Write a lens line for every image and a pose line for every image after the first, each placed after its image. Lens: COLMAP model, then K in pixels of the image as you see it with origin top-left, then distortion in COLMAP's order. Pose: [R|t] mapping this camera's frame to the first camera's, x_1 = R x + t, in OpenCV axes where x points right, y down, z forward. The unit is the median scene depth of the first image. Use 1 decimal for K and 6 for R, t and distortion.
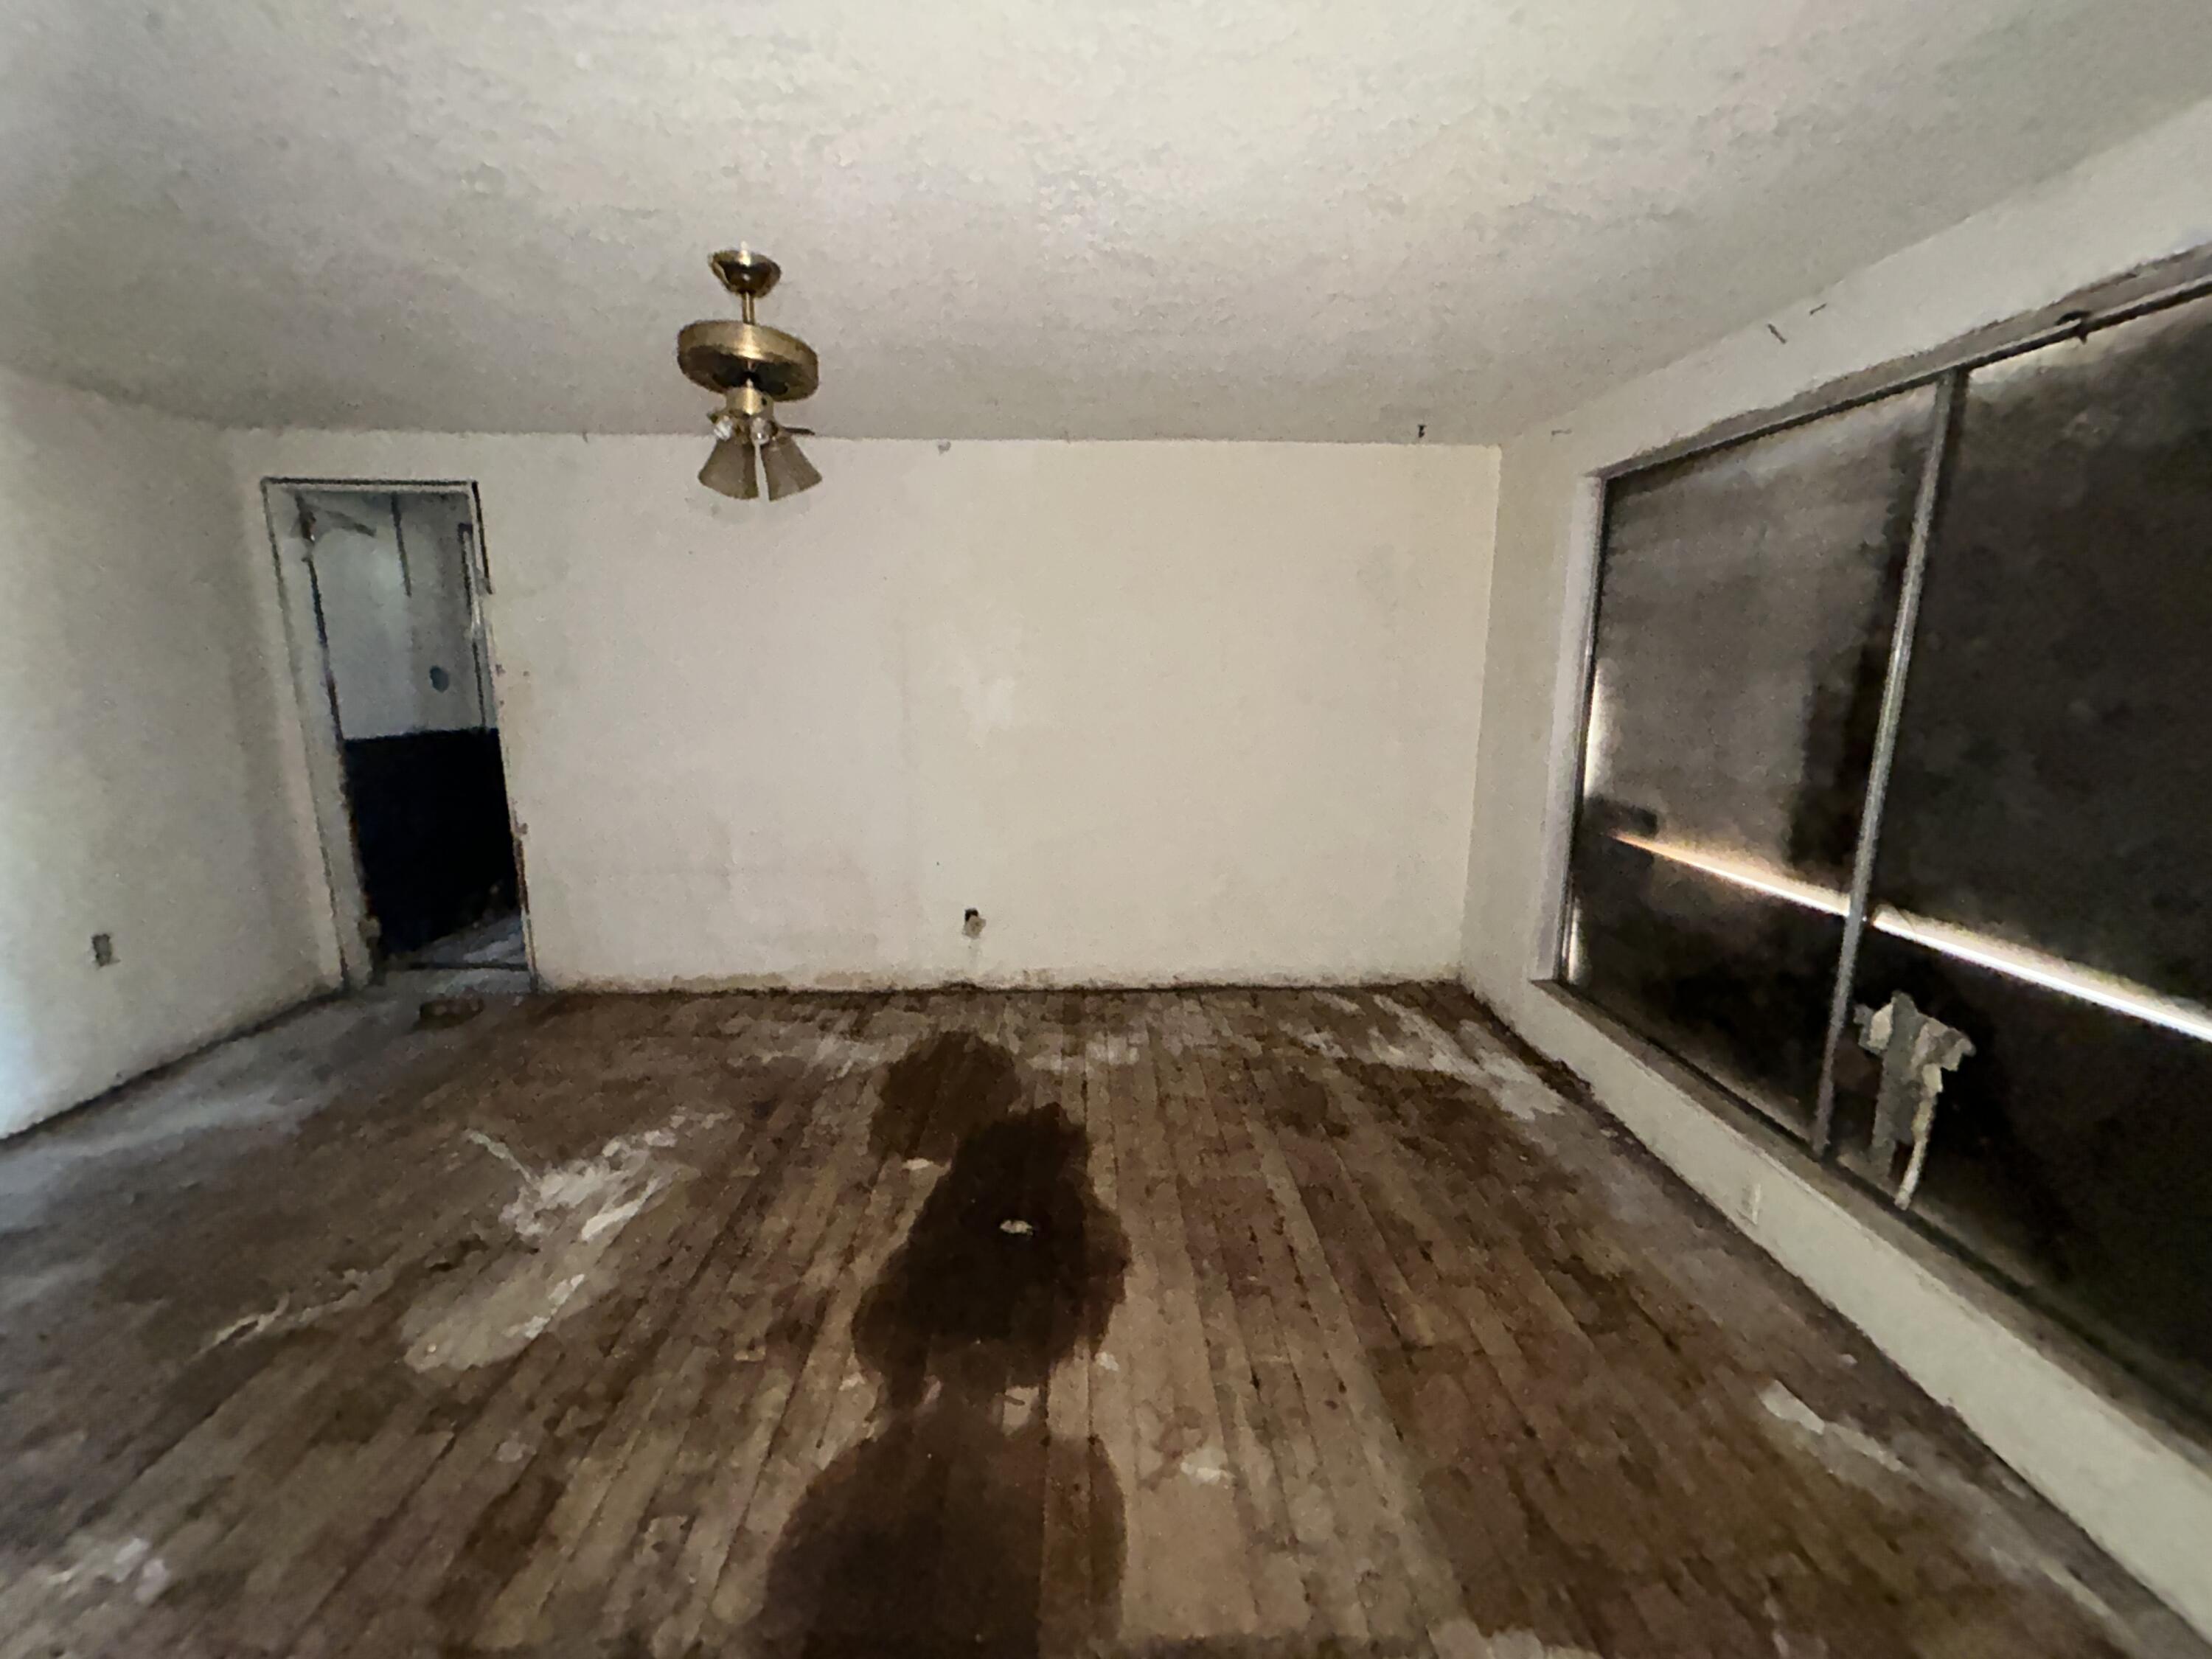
lens RADIAL K [[891.3, 0, 1106.0], [0, 891.3, 829.5], [0, 0, 1]] dist [-0.000534, -0.000118]
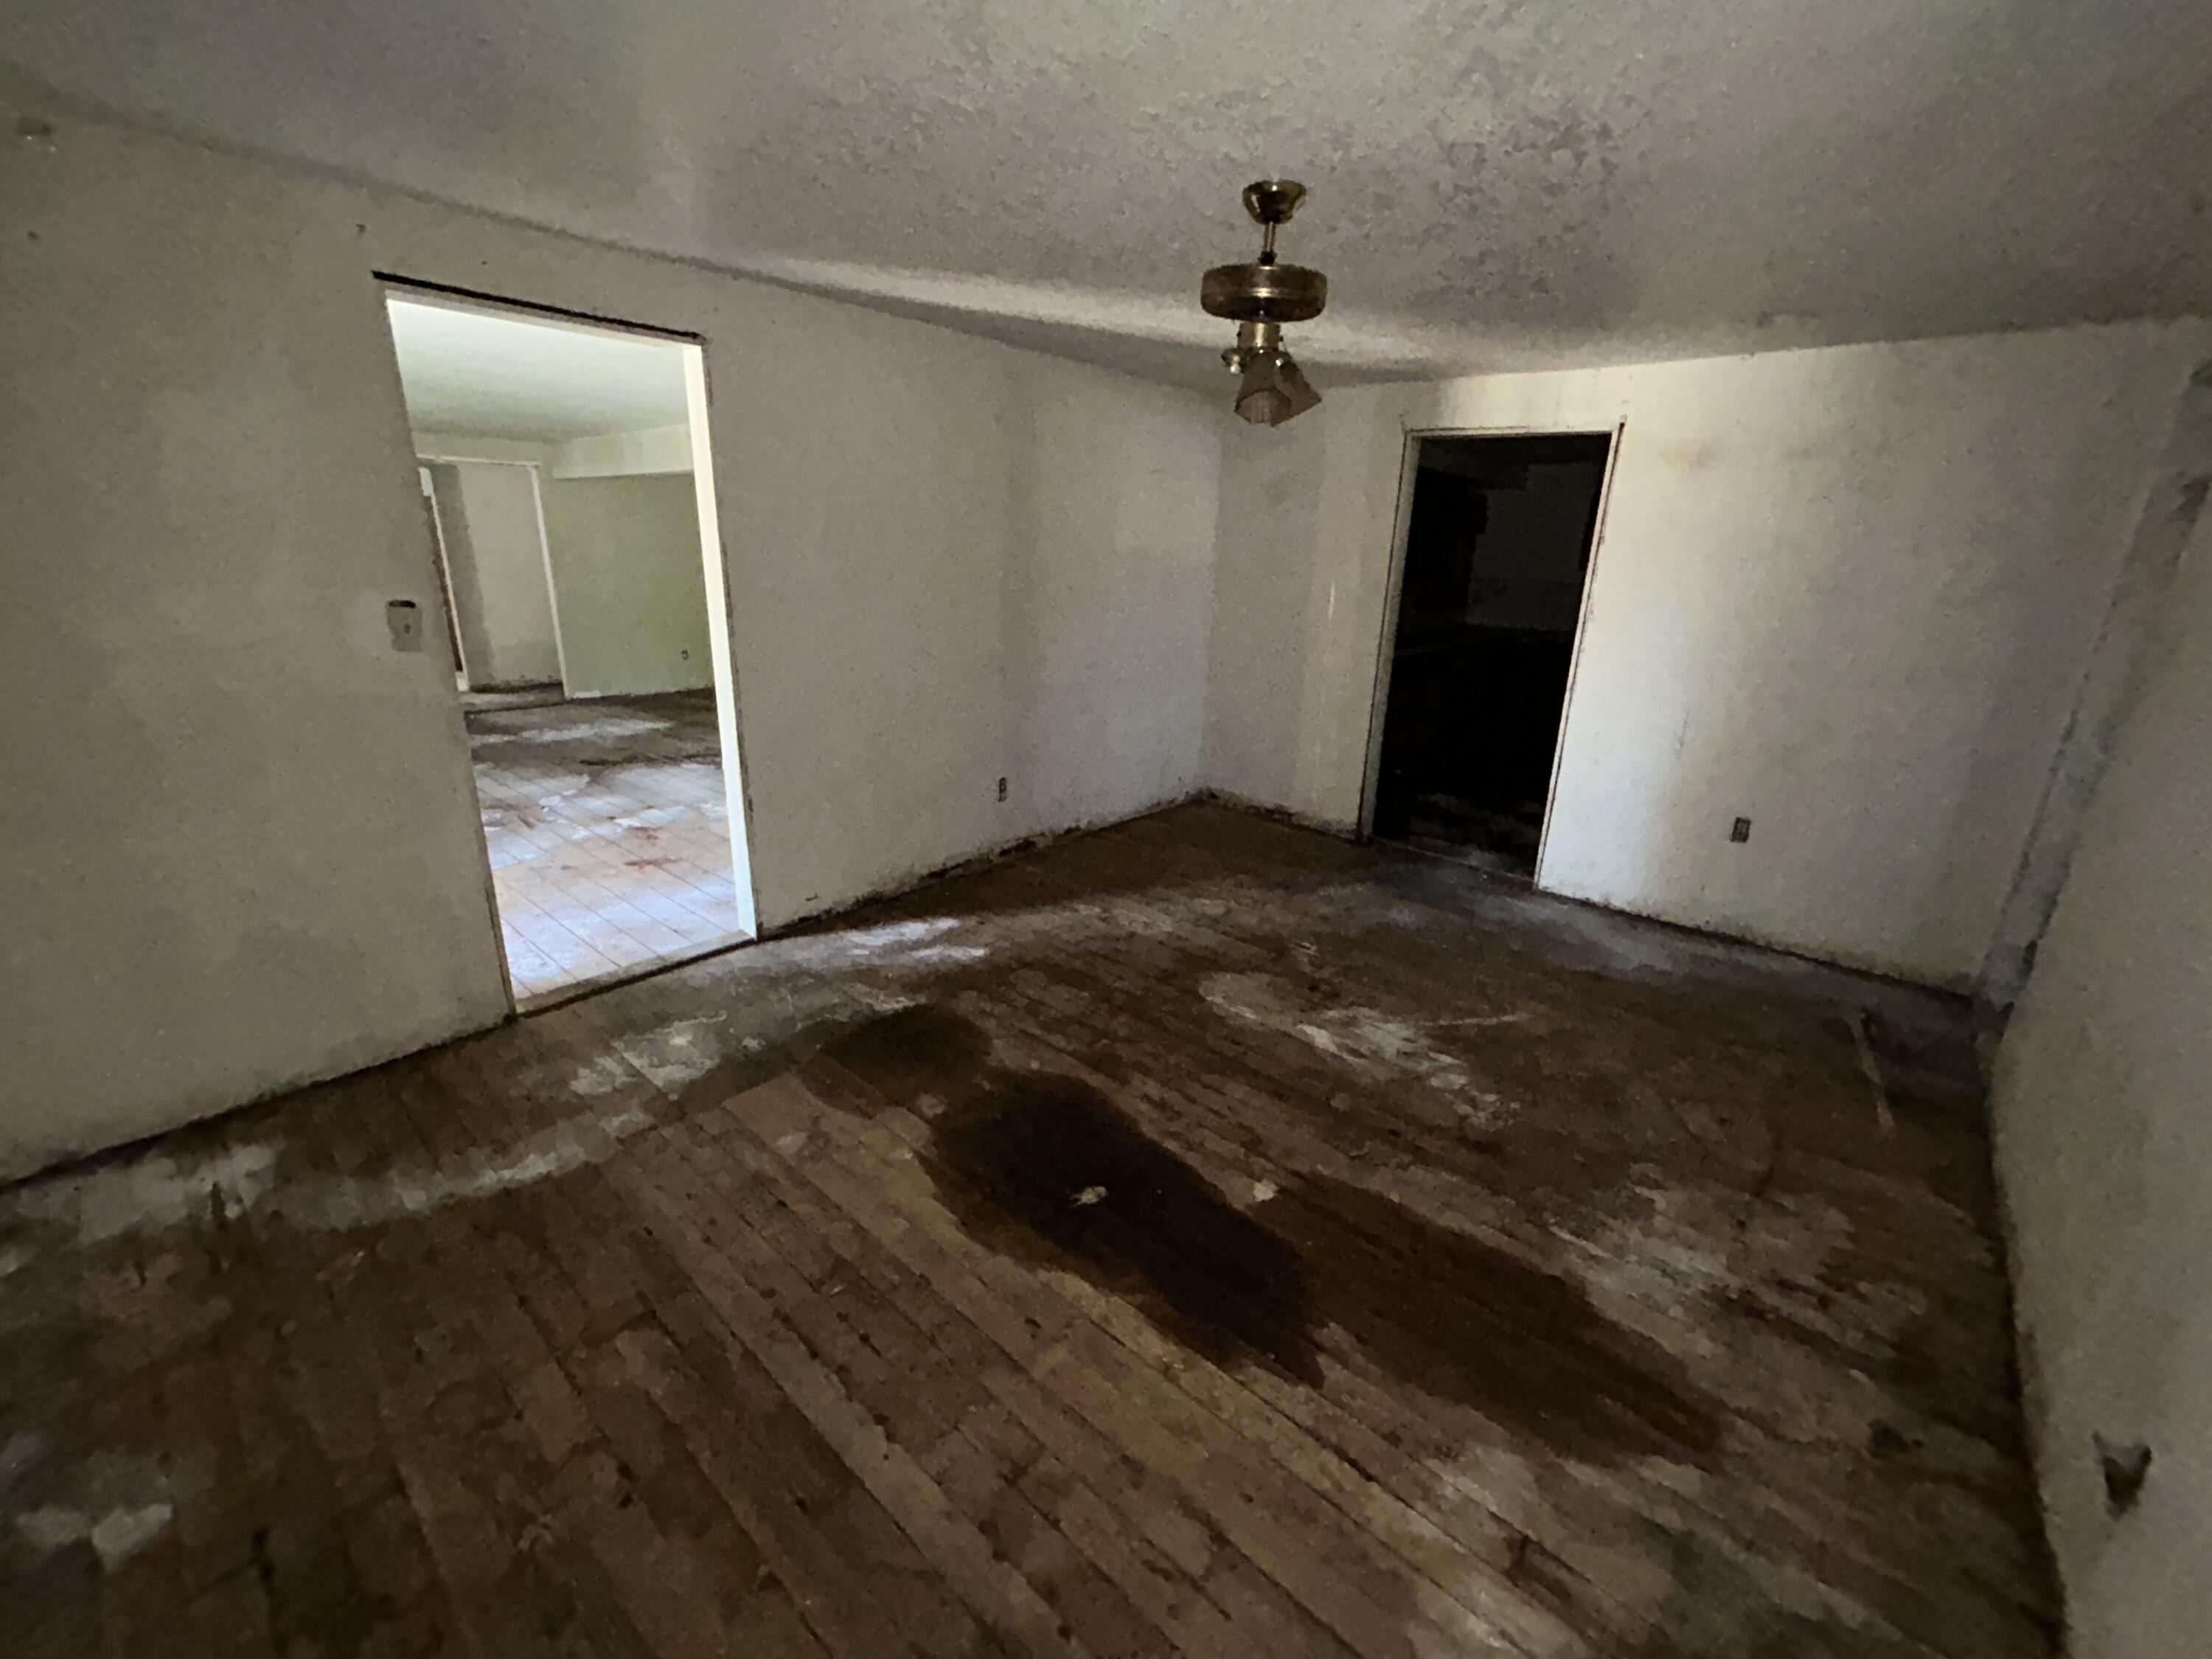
lens RADIAL K [[891.3, 0, 1106.0], [0, 891.3, 829.5], [0, 0, 1]] dist [-0.000534, -0.000118]
pose [[-0.679416, 0.190779, -0.708518, 0.485234], [-0.179637, 0.892975, 0.412706, -0.290658], [0.711424, 0.407675, -0.572431, 1.404299]]
